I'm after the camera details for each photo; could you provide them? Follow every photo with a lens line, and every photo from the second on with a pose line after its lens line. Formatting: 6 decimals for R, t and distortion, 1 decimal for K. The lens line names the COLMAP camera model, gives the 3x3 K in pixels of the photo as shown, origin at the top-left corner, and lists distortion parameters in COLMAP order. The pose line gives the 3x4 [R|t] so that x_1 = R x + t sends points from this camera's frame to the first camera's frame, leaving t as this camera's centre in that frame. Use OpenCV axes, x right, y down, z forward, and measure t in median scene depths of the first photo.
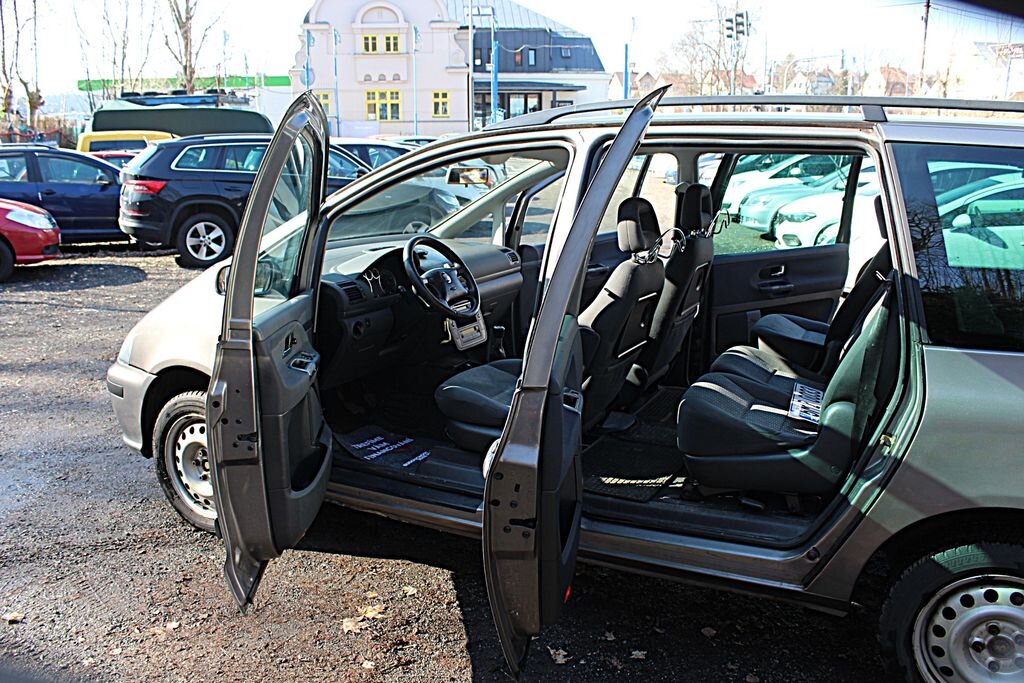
lens RADIAL K [[848.7, 0, 505.9], [0, 848.7, 339.1], [0, 0, 1]] dist [-0.170936, 0.158086]
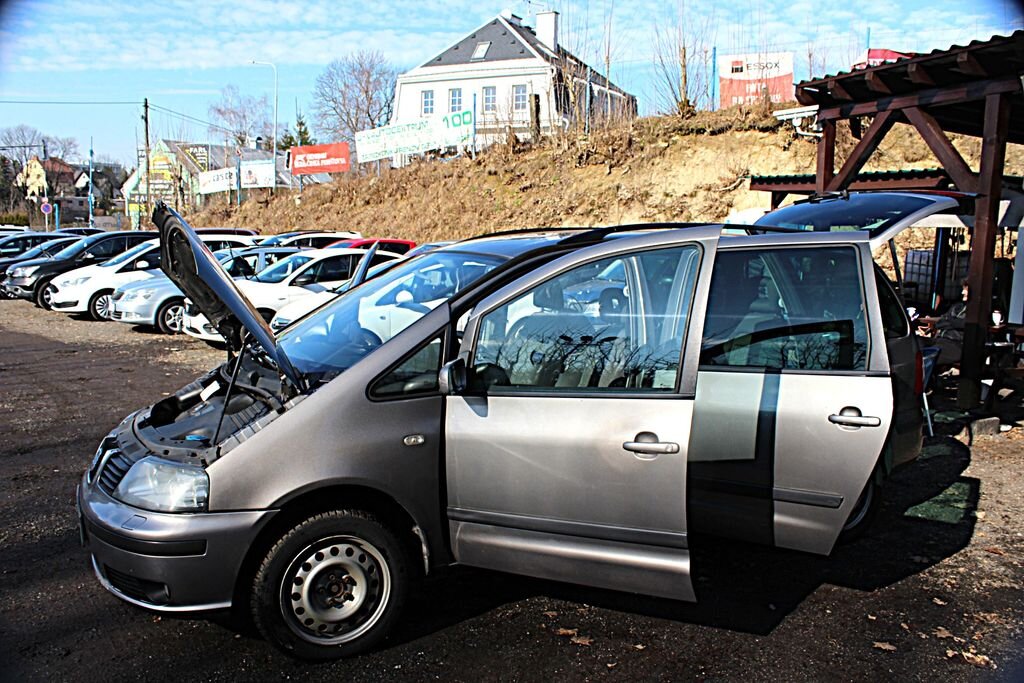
lens RADIAL K [[848.7, 0, 505.9], [0, 848.7, 339.1], [0, 0, 1]] dist [-0.170936, 0.158086]
pose [[0.590570, -0.099190, 0.800867, -0.097543], [0.182445, 0.983133, -0.012774, -0.007936], [-0.786092, 0.153658, 0.598706, 0.023713]]
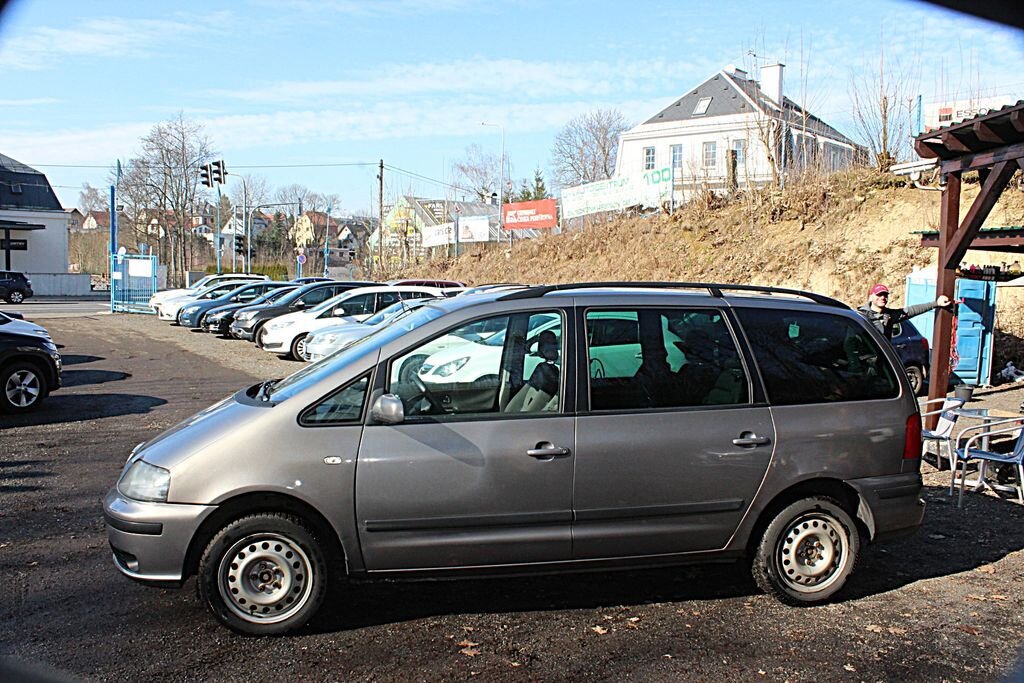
lens RADIAL K [[850.4, 0, 503.7], [0, 850.4, 337.8], [0, 0, 1]] dist [-0.165997, 0.151013]
pose [[0.796489, -0.028842, 0.603965, -0.078744], [0.127663, 0.984366, -0.121350, 0.000643], [-0.591022, 0.173758, 0.787719, -0.016932]]
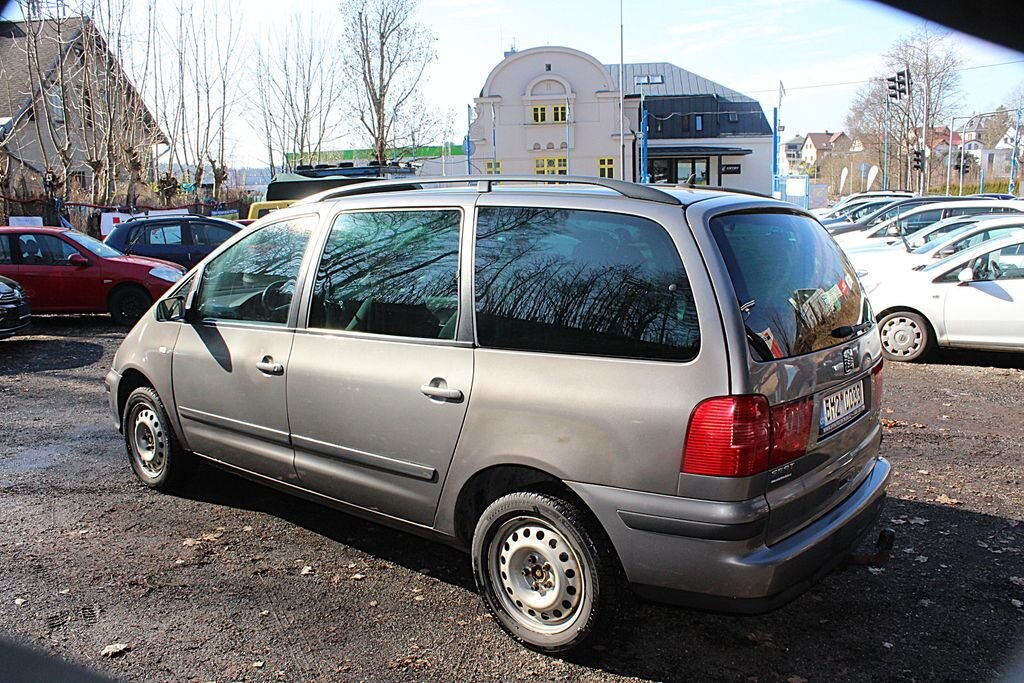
lens RADIAL K [[842.2, 0, 507.8], [0, 842.2, 344.1], [0, 0, 1]] dist [-0.167947, 0.147930]
pose [[0.974174, 0.017586, -0.225111, 0.055859], [-0.032704, 0.997439, -0.063605, 0.005755], [0.223416, 0.069324, 0.972255, -0.025015]]
